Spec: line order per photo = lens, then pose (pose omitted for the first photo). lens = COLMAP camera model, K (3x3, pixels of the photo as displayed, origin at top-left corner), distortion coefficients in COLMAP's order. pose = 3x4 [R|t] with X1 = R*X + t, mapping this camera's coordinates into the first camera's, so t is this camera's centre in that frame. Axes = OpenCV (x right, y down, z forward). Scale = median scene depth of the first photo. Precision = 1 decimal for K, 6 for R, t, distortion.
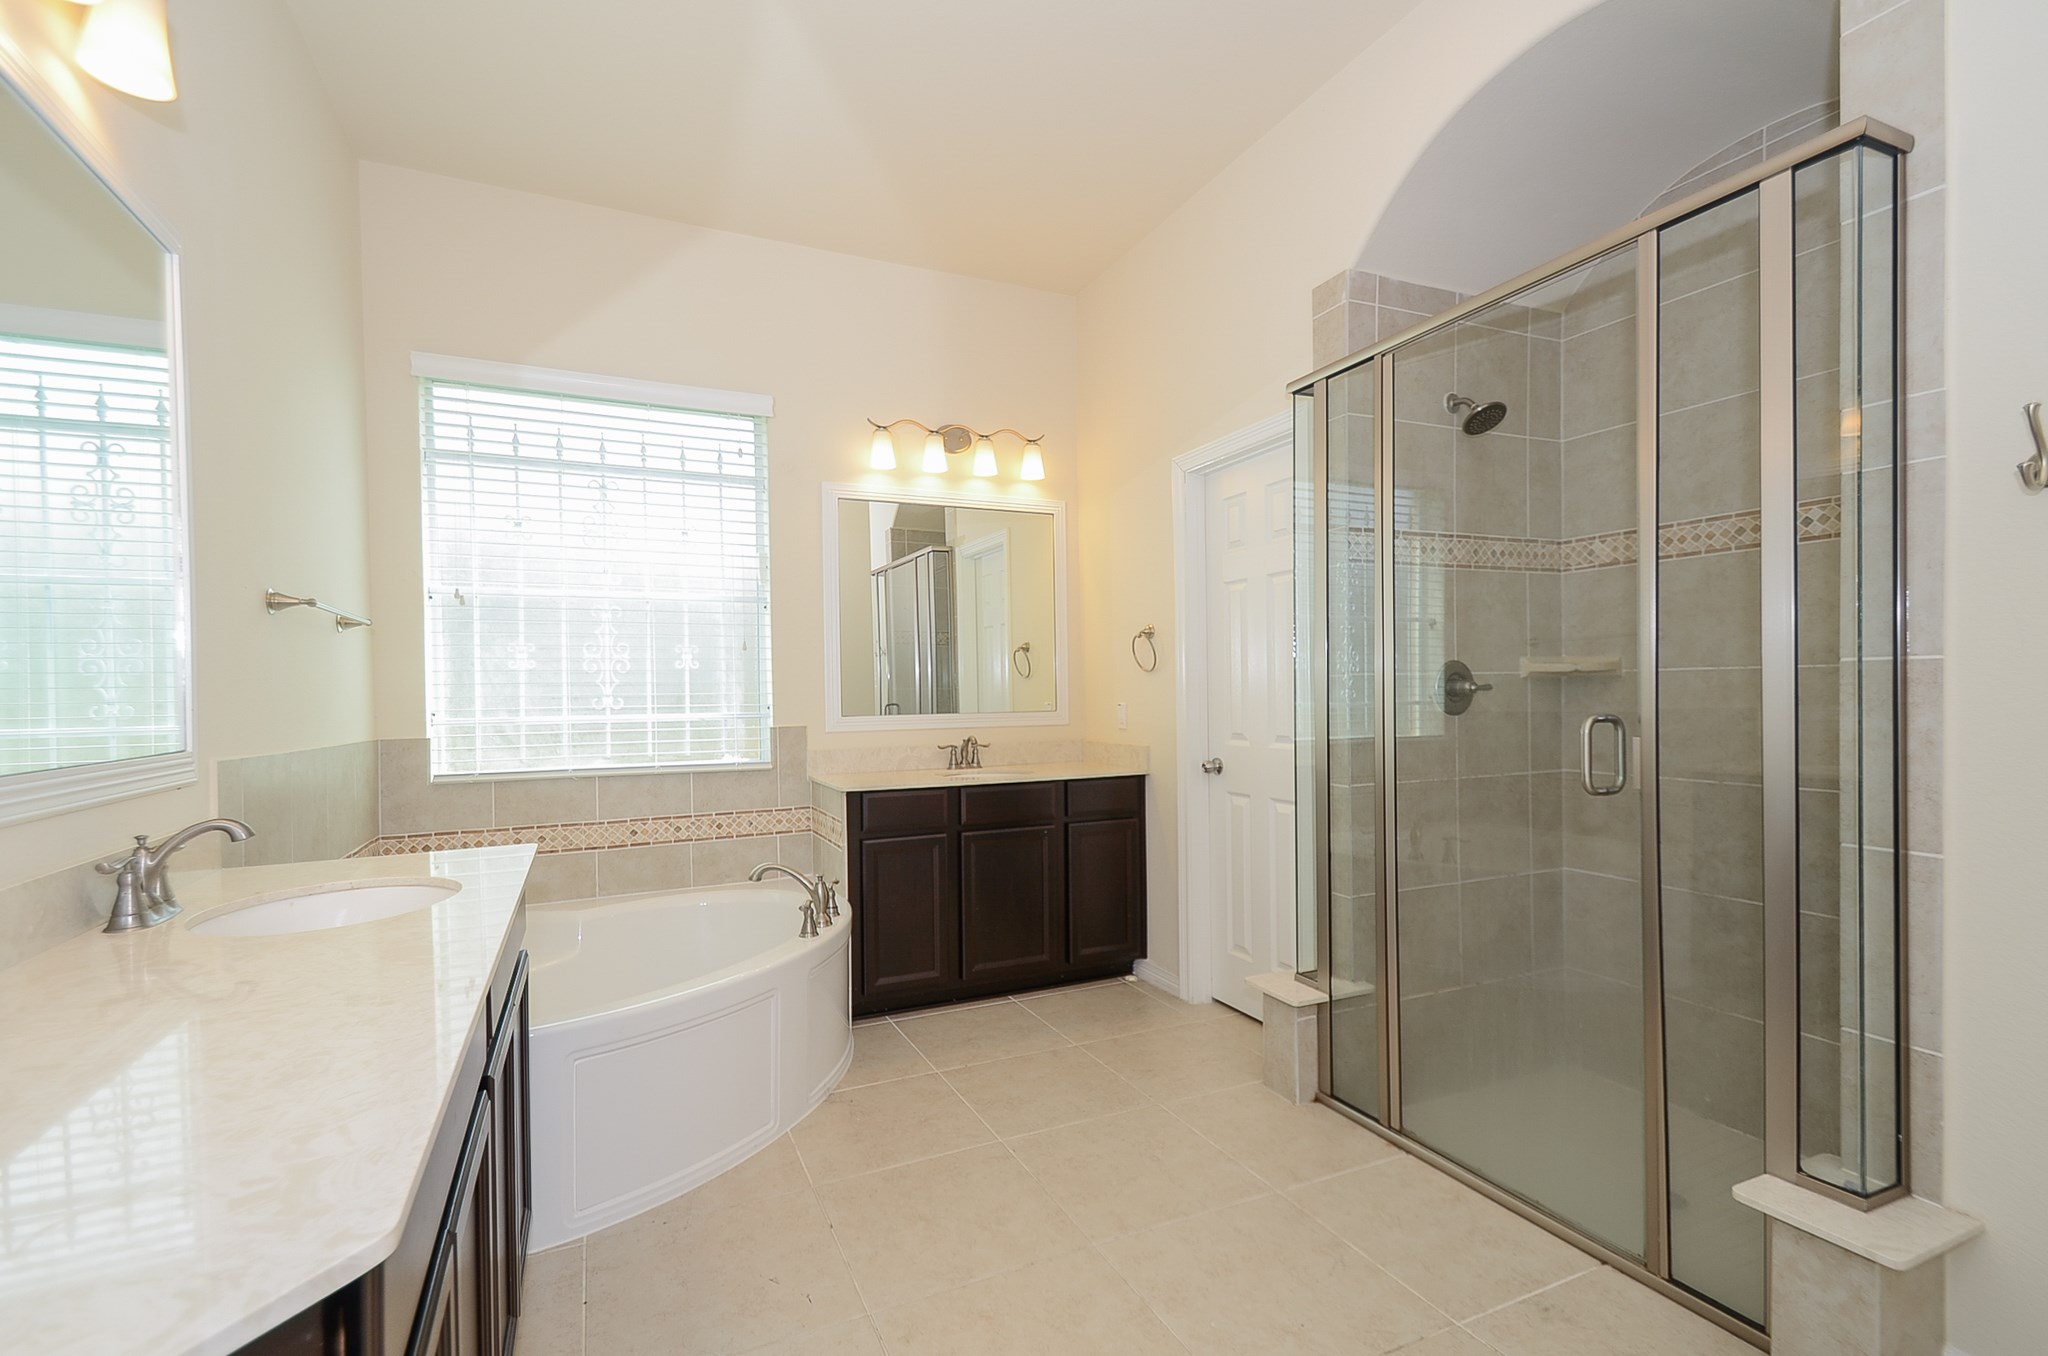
lens RADIAL K [[907.7, 0, 1010.1], [0, 907.7, 685.8], [0, 0, 1]] dist [0.016922, -0.008431]
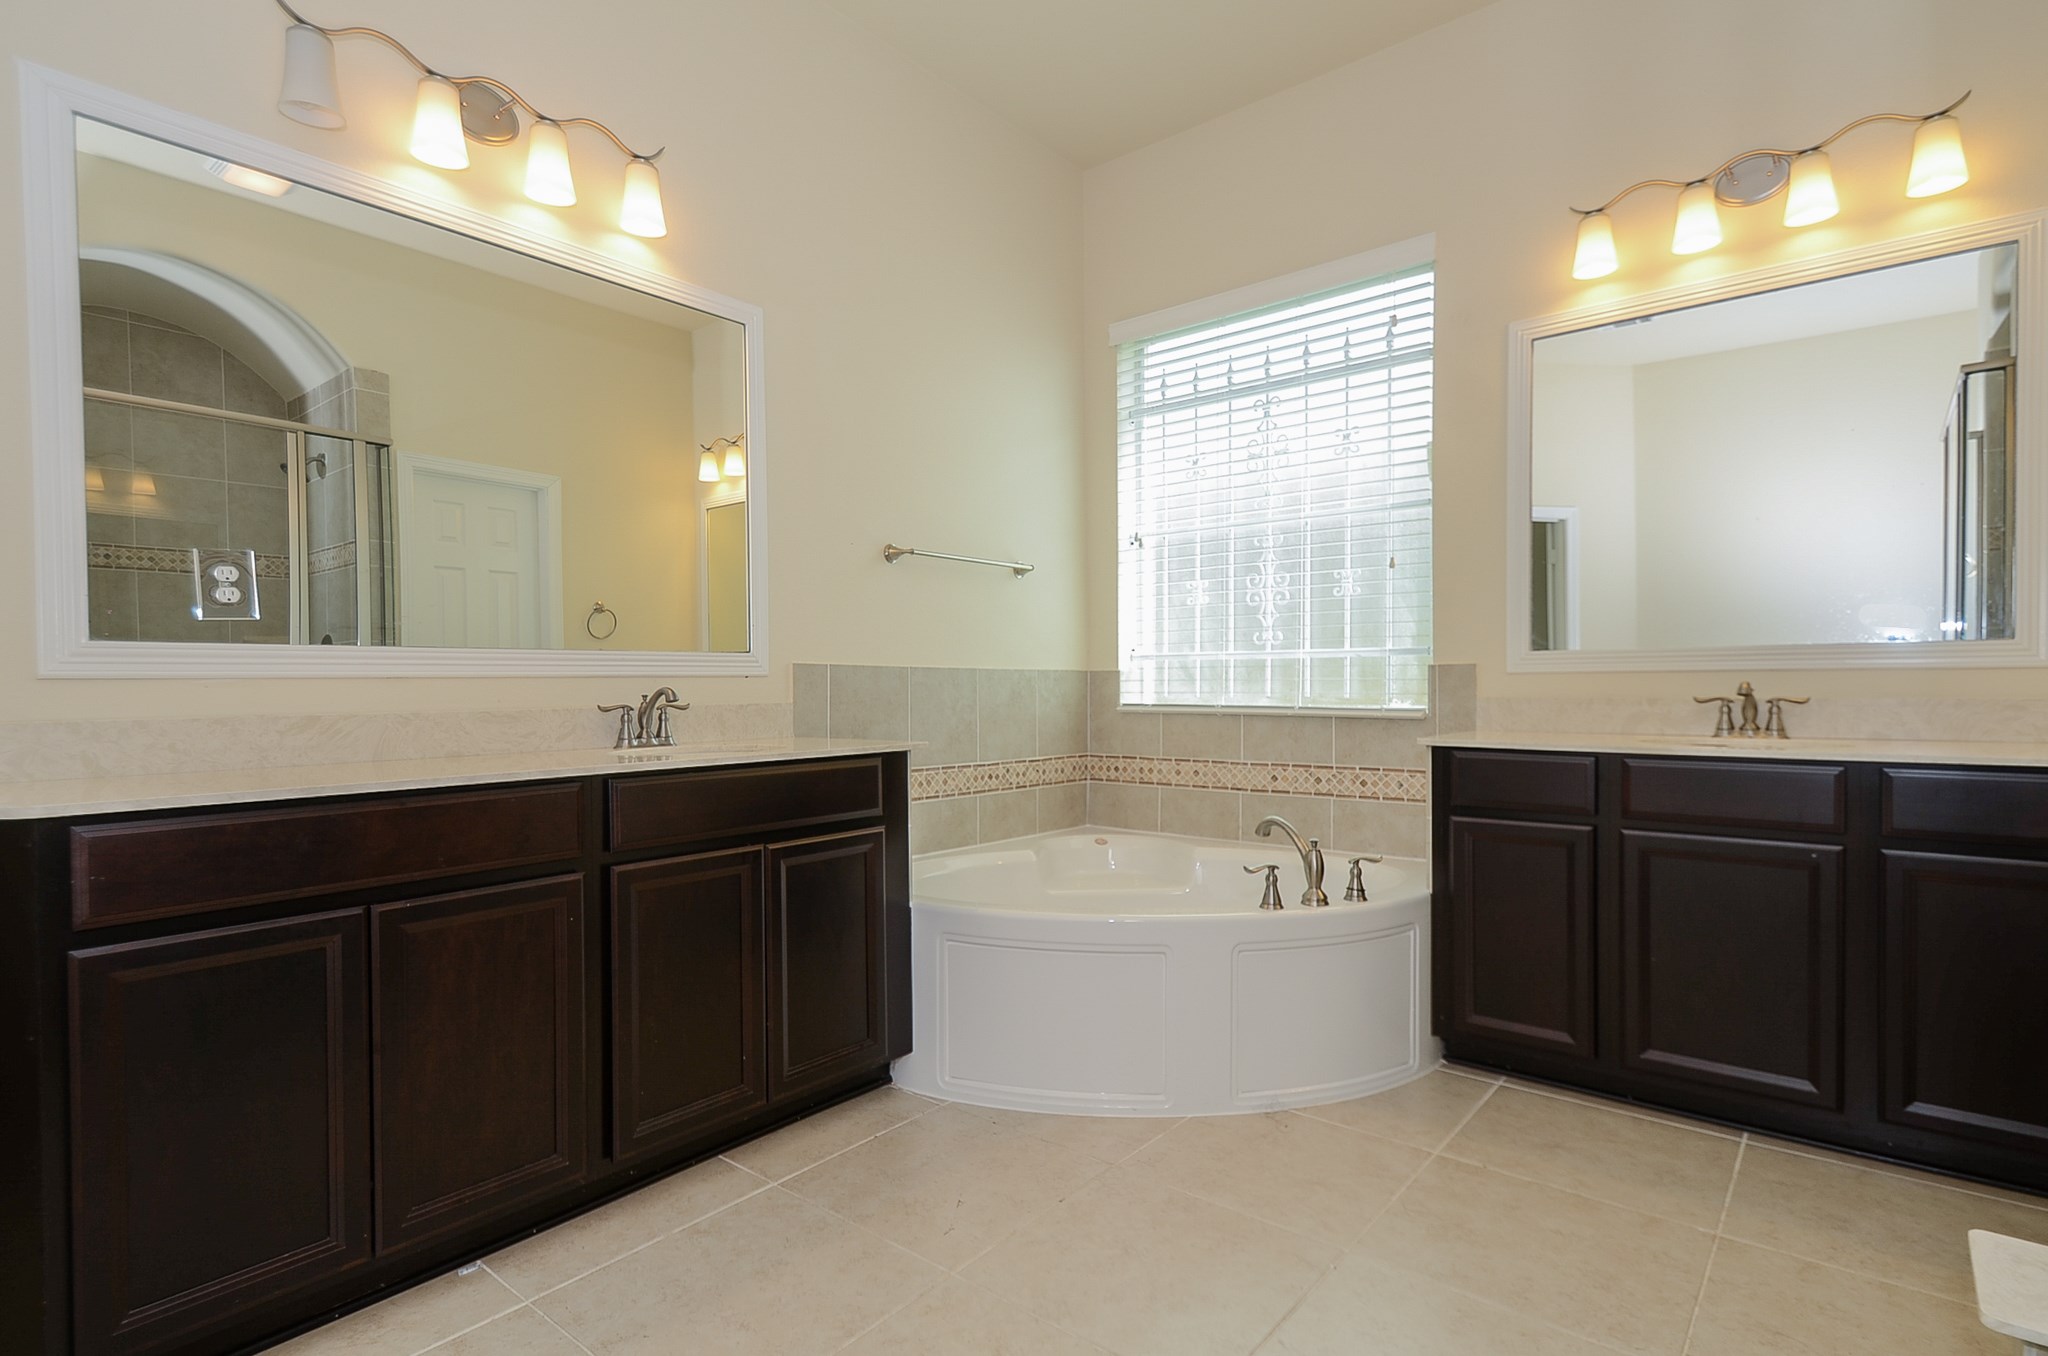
lens RADIAL K [[1049.2, 0, 1011.8], [0, 1049.2, 674.0], [0, 0, 1]] dist [-0.000779, -0.002140]
pose [[0.414226, 0.004821, -0.910161, 0.426353], [0.009794, 0.999904, 0.009754, 0.044593], [0.910122, -0.012954, 0.414139, 0.328490]]
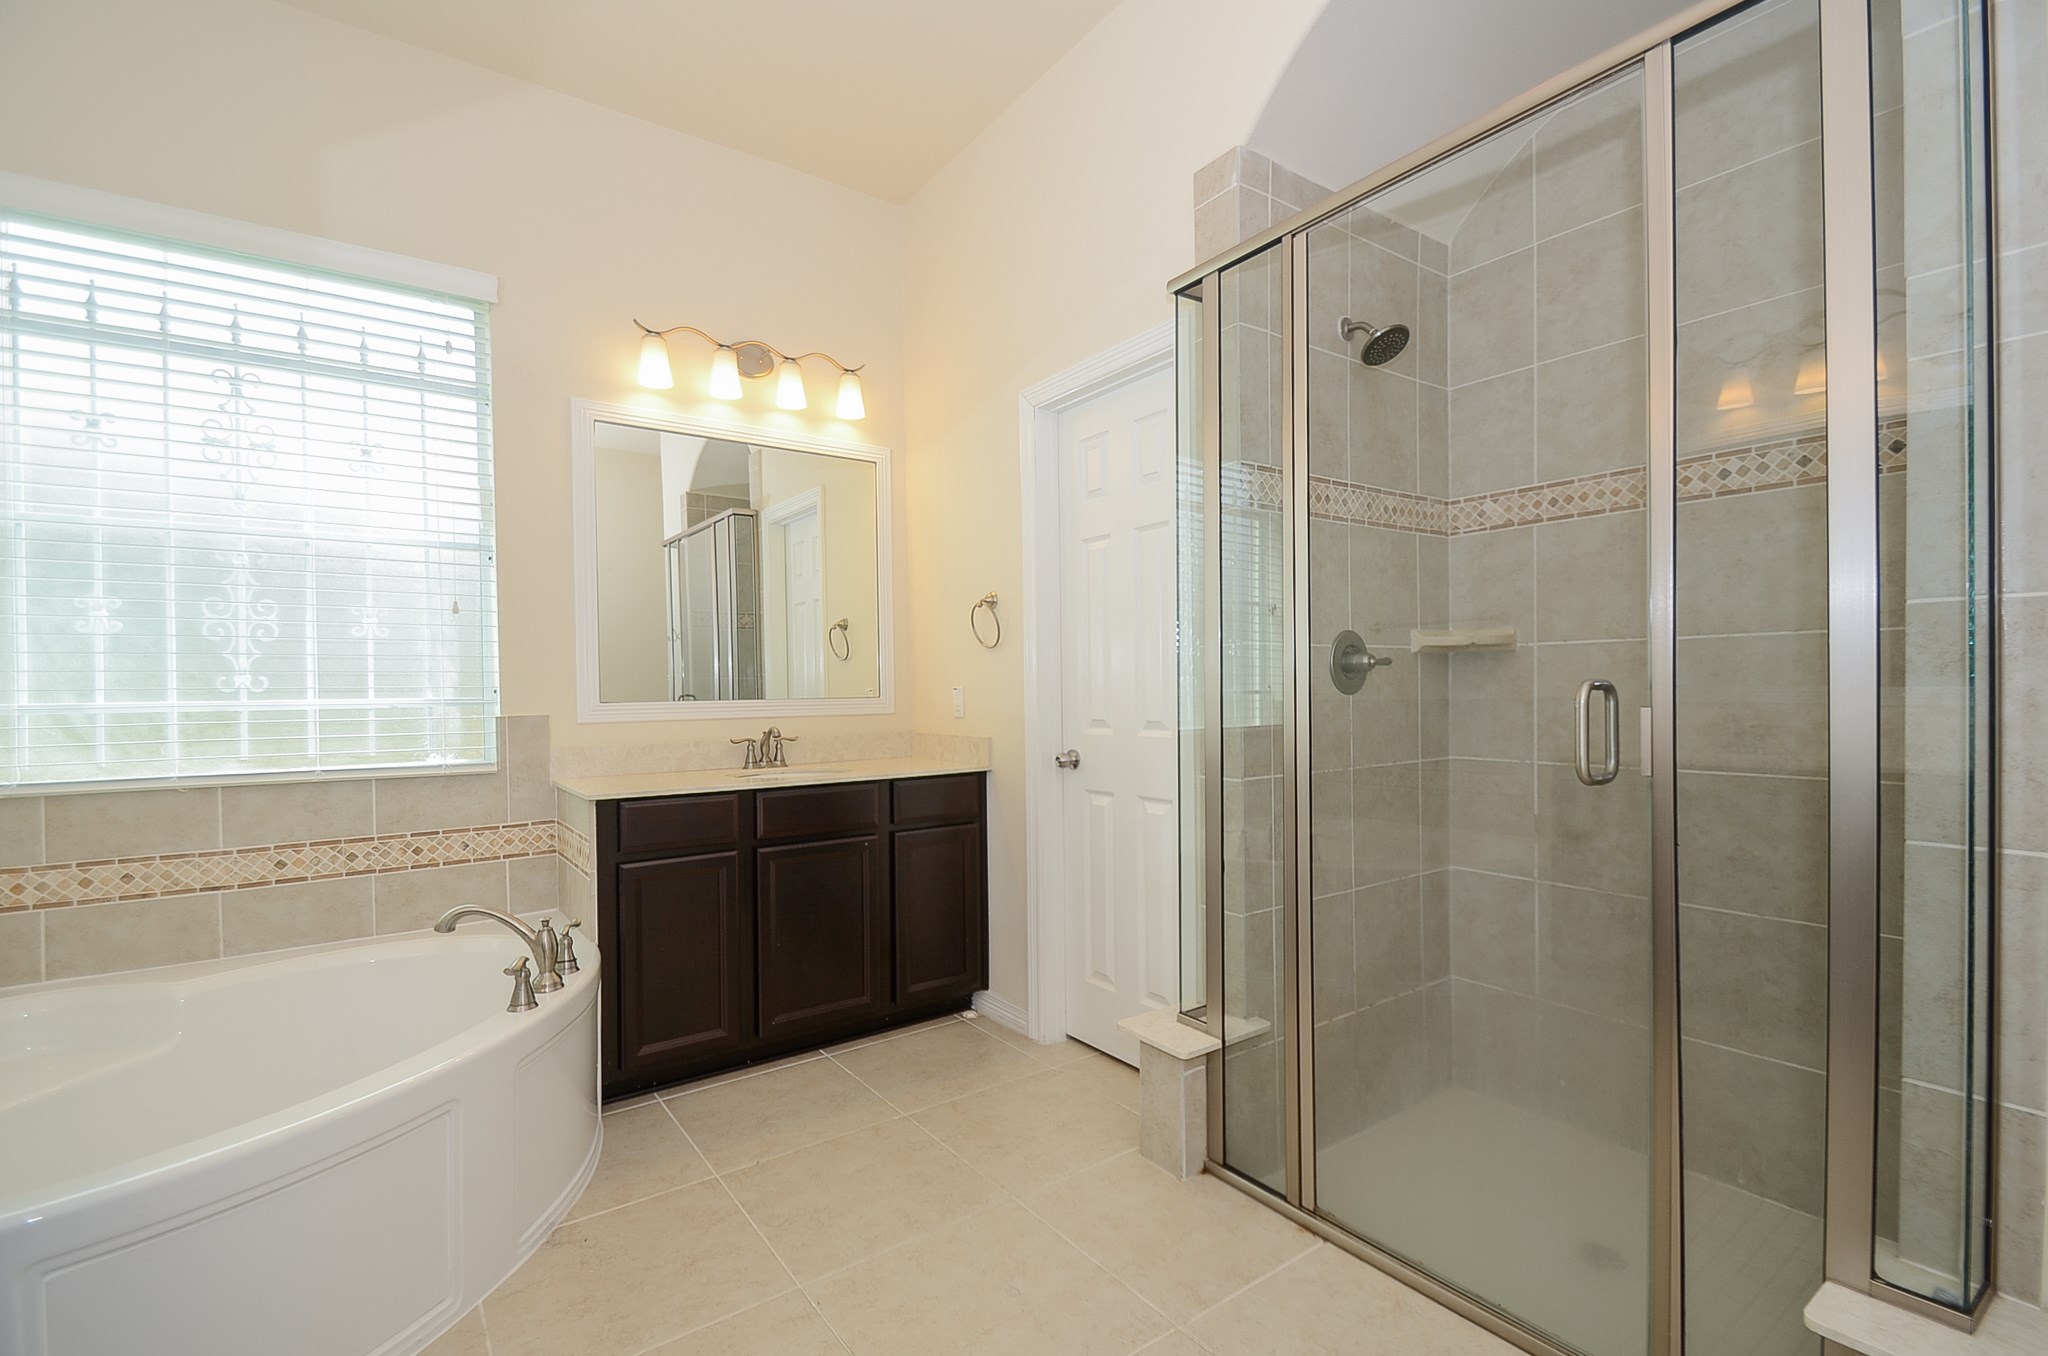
lens RADIAL K [[907.7, 0, 999.2], [0, 907.7, 690.6], [0, 0, 1]] dist [0.016922, -0.008431]
pose [[0.983402, -0.000658, 0.181437, 0.009353], [-0.000241, 0.999988, 0.004930, 0.021822], [-0.181439, -0.004892, 0.983390, 0.195570]]
